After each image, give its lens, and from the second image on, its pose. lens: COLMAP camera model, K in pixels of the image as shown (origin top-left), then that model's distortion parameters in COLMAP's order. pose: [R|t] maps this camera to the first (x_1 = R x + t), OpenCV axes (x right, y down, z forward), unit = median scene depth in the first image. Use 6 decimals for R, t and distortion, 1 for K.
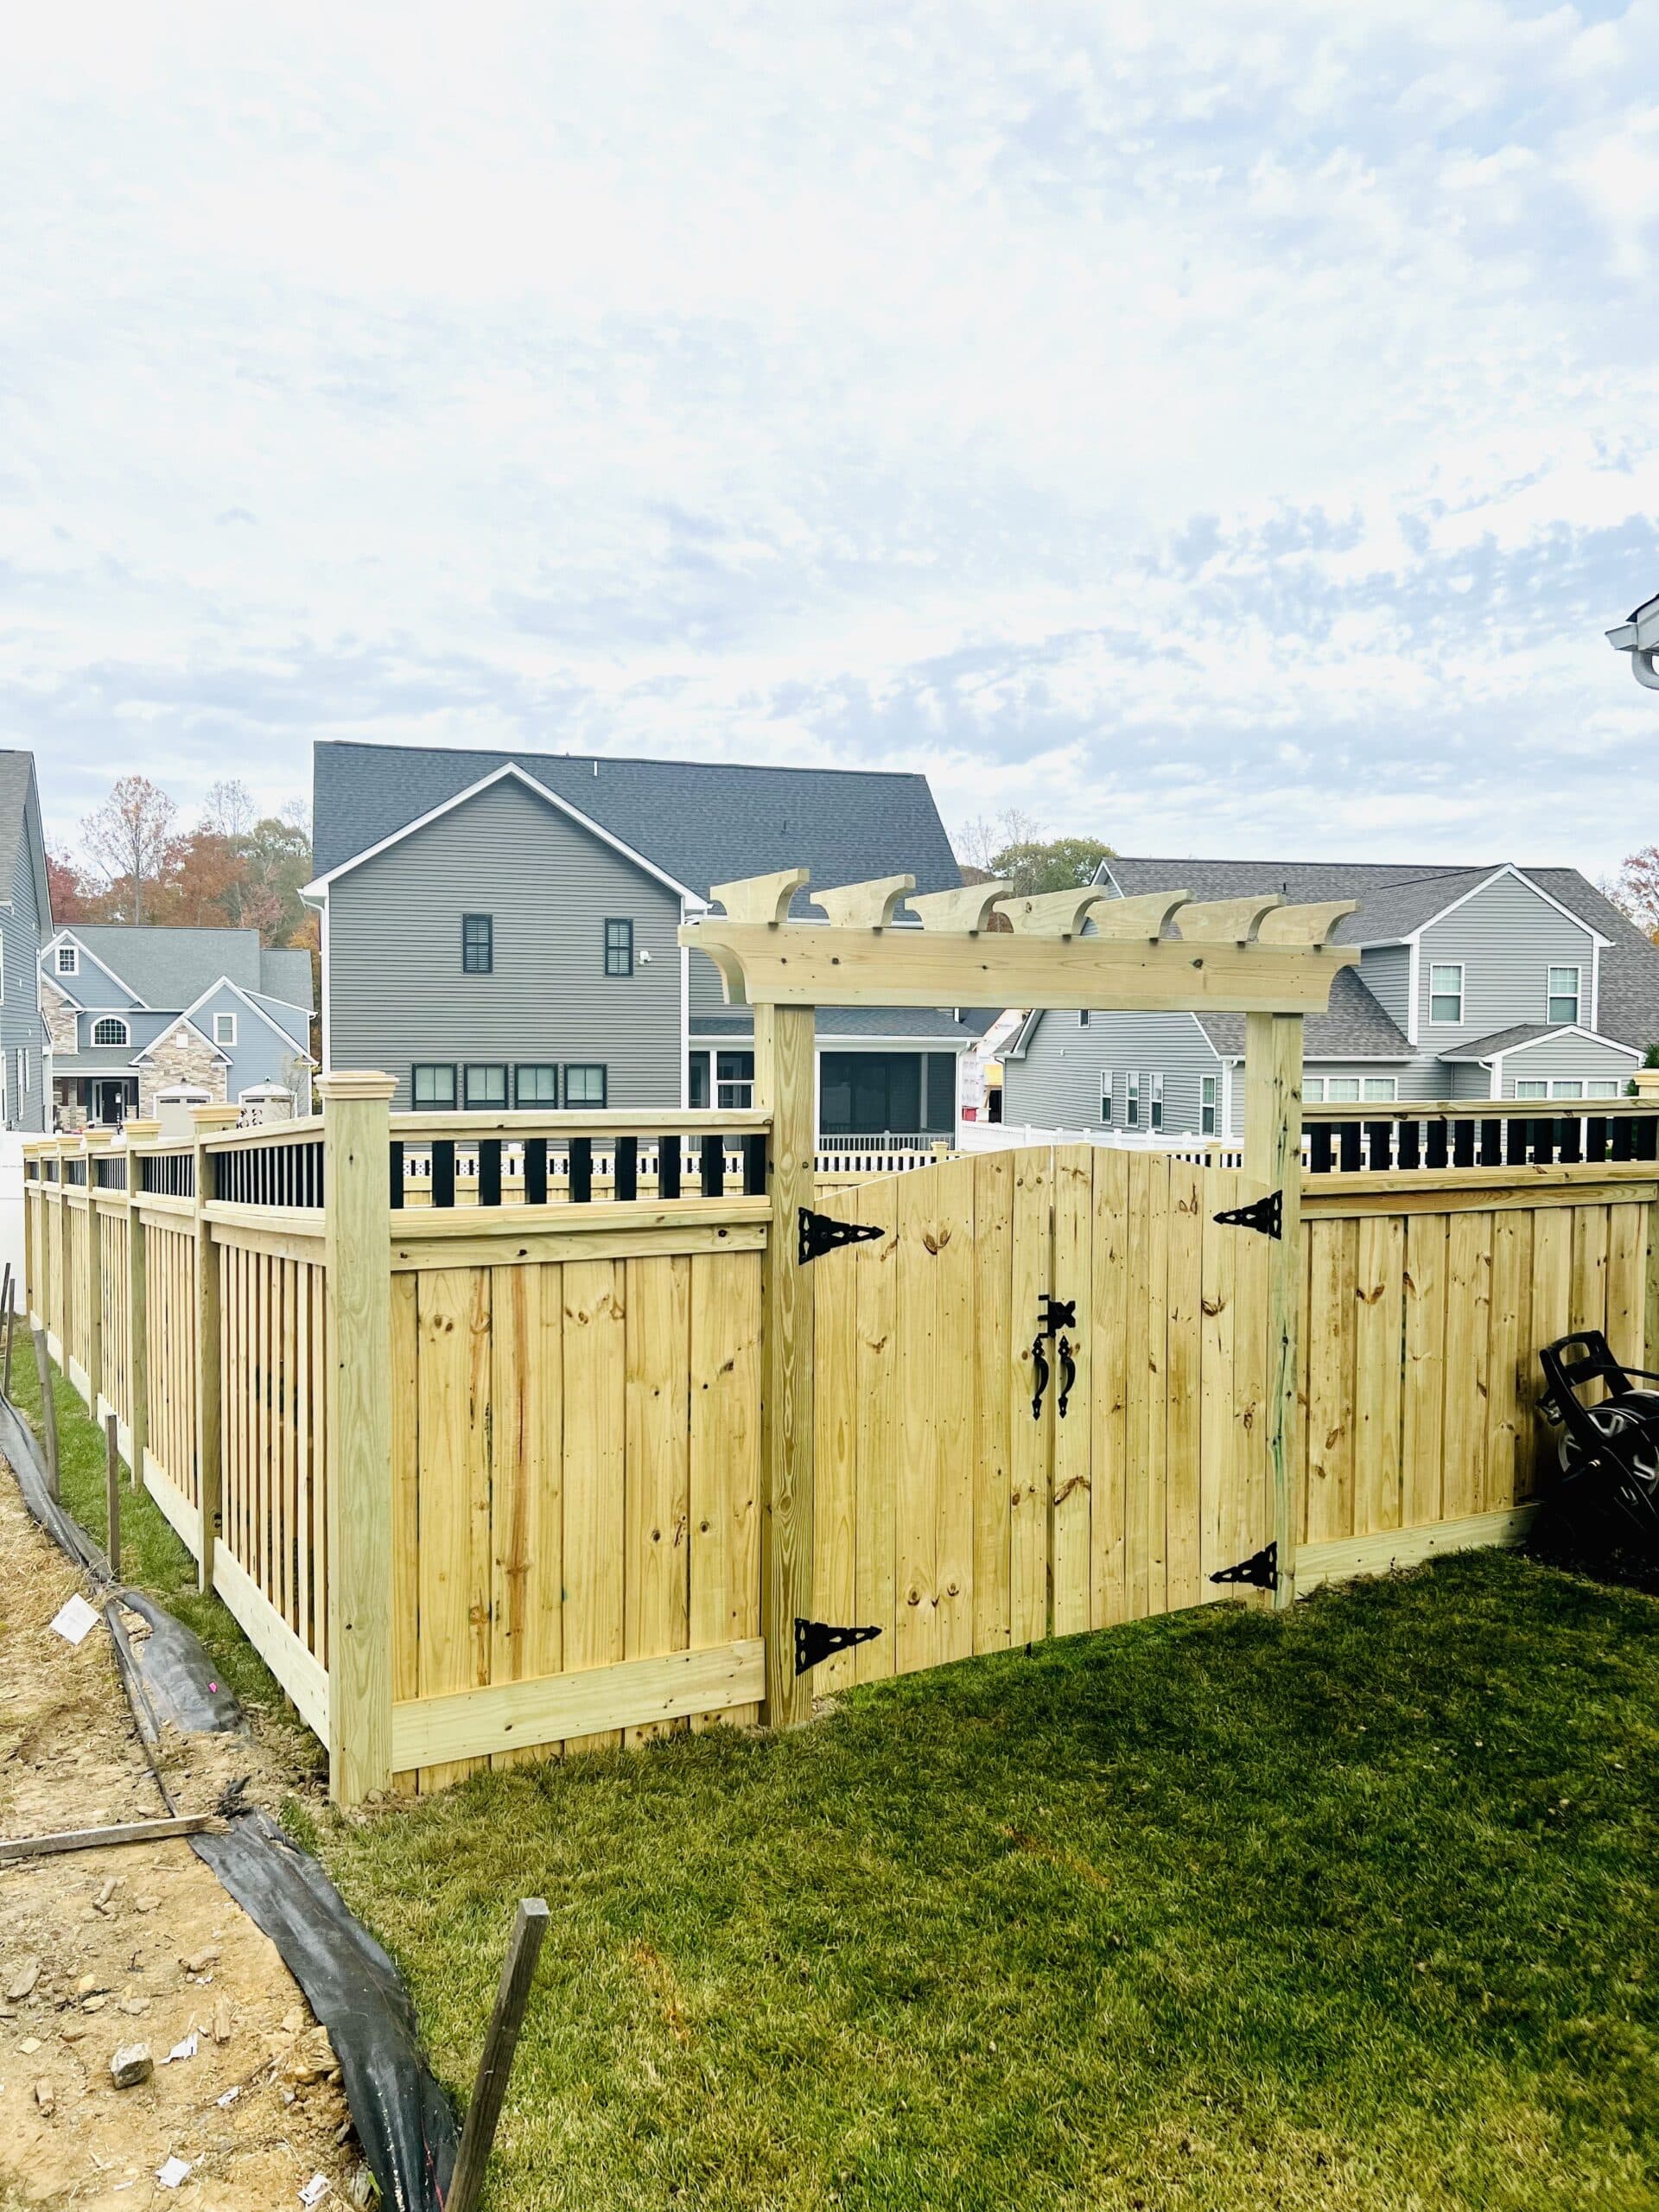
lens RADIAL K [[1643.3, 0, 829.5], [0, 1643.3, 1106.0], [0, 0, 1]] dist [0.051885, 0.001135]
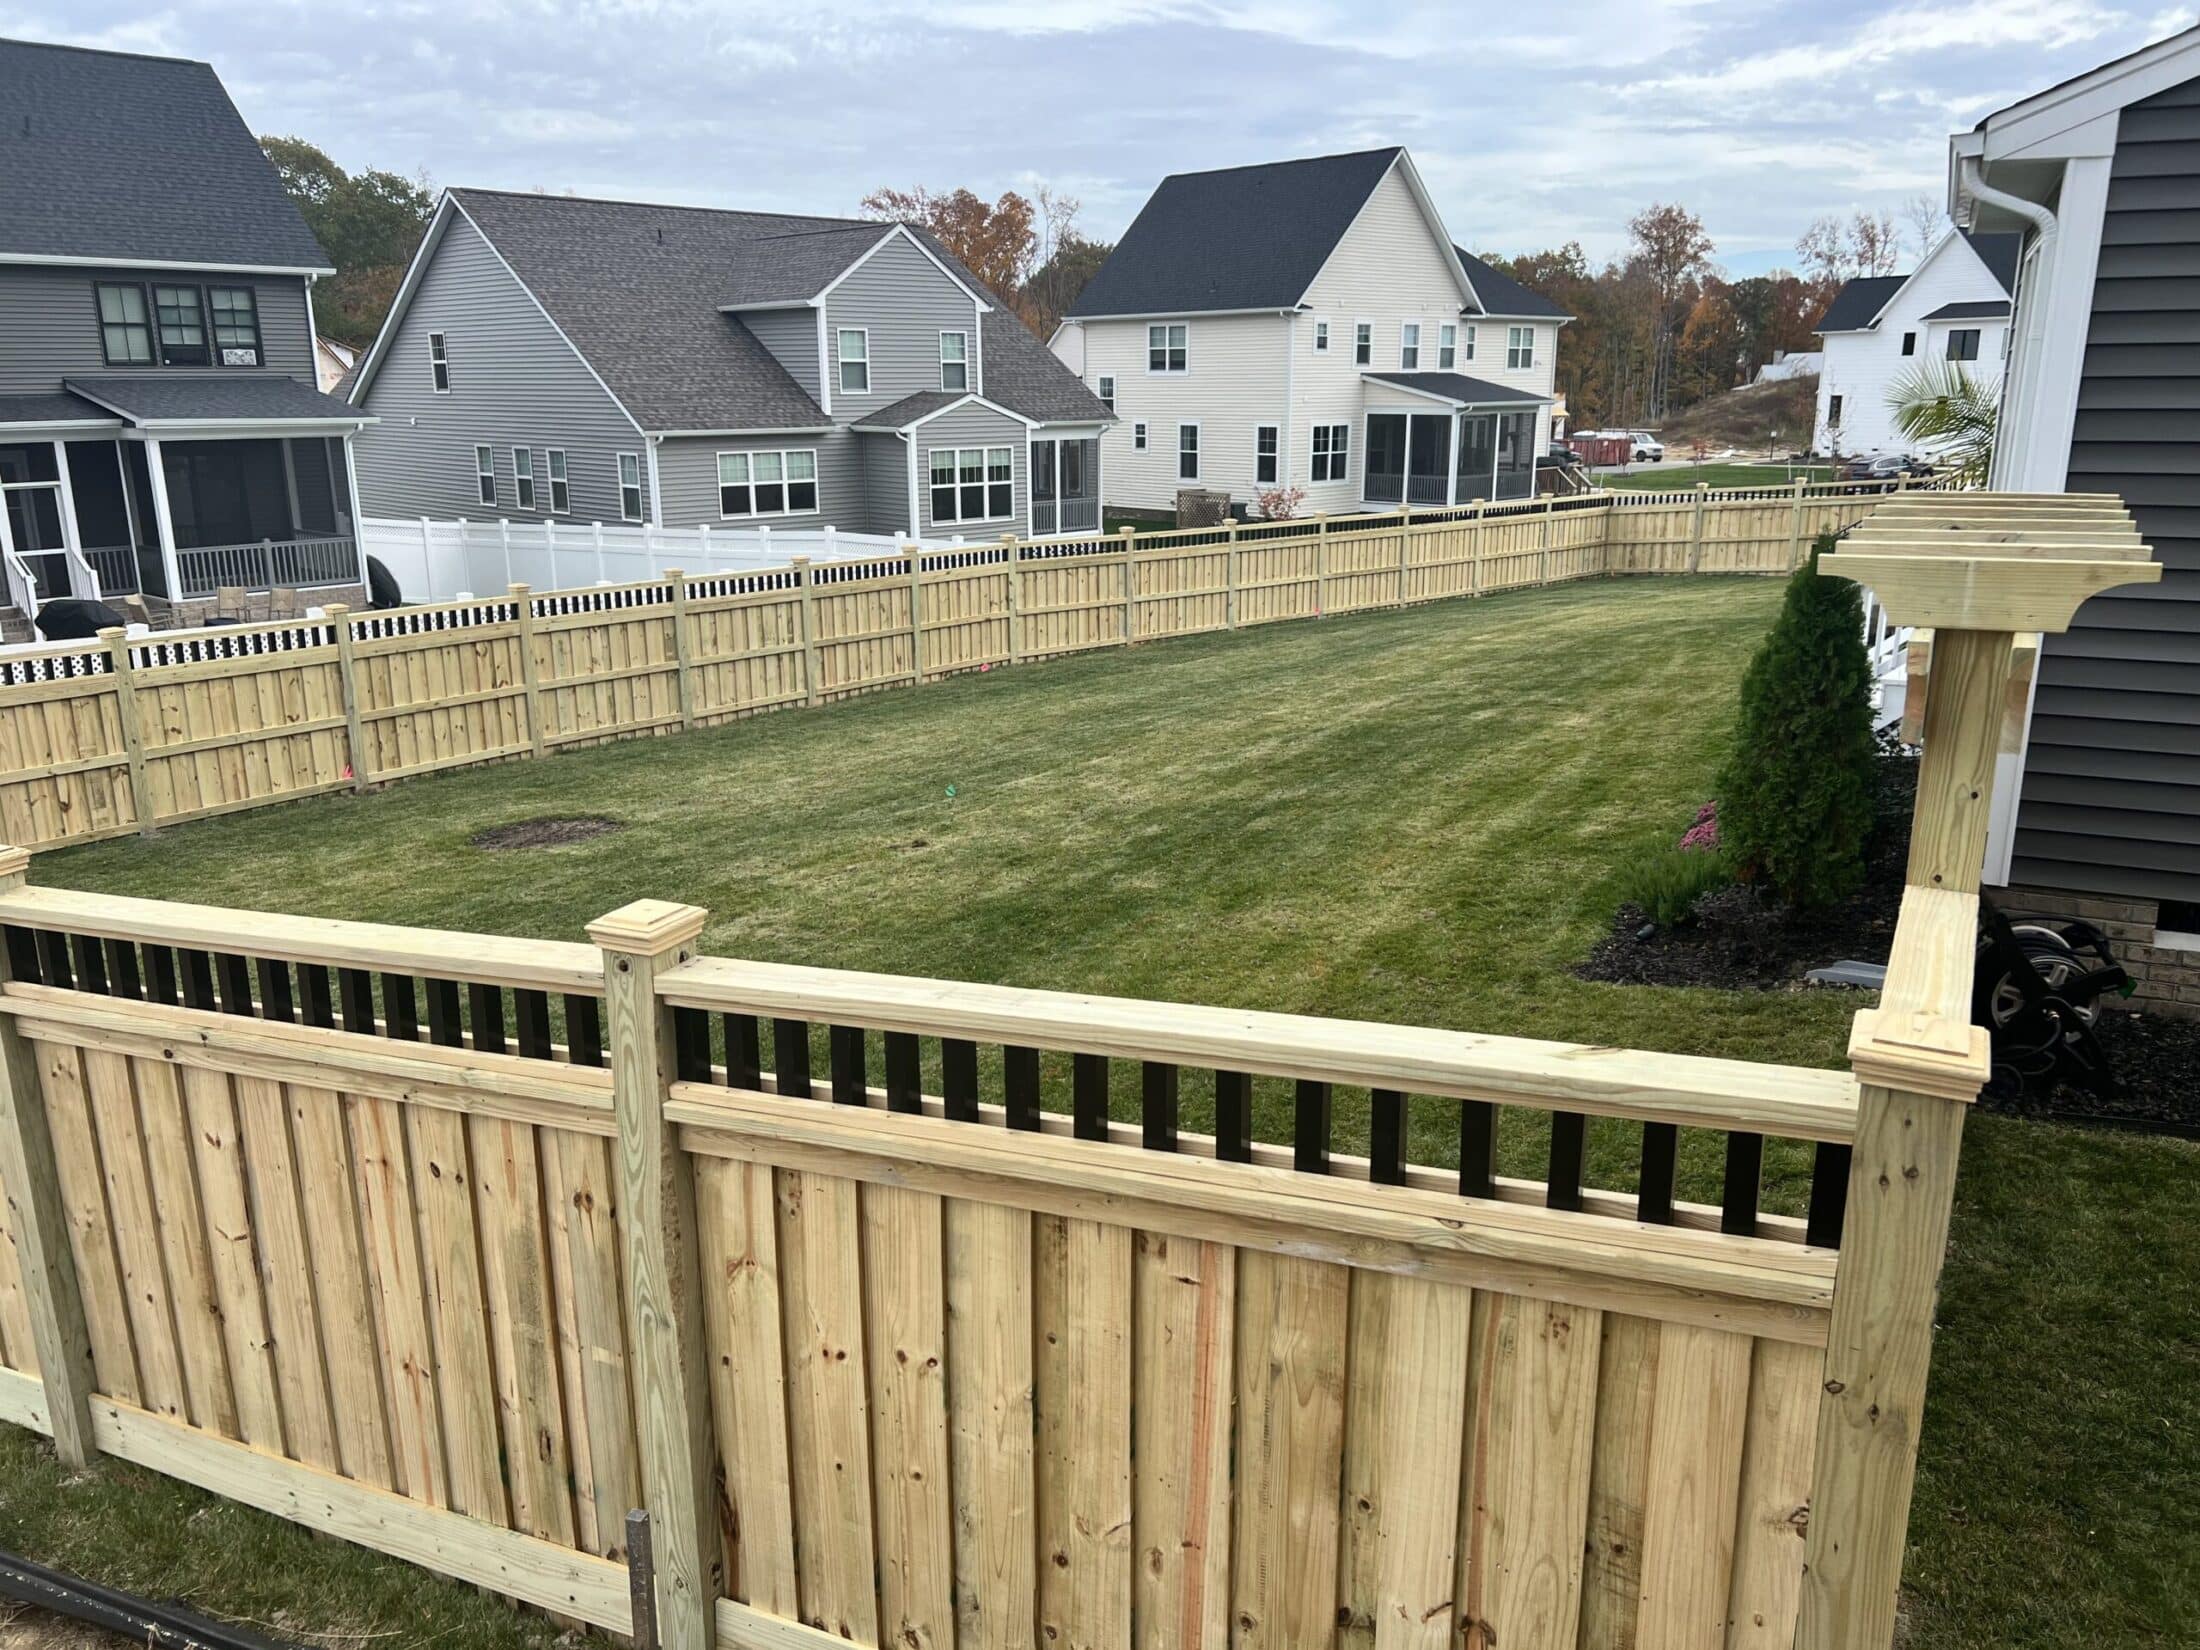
lens RADIAL K [[1654.9, 0, 1091.9], [0, 1654.9, 852.0], [0, 0, 1]] dist [0.011707, 0.005396]
pose [[0.835011, -0.160029, 0.526447, -0.074560], [0.031450, 0.969089, 0.244699, -0.021353], [-0.549333, -0.187770, 0.814233, 0.065548]]
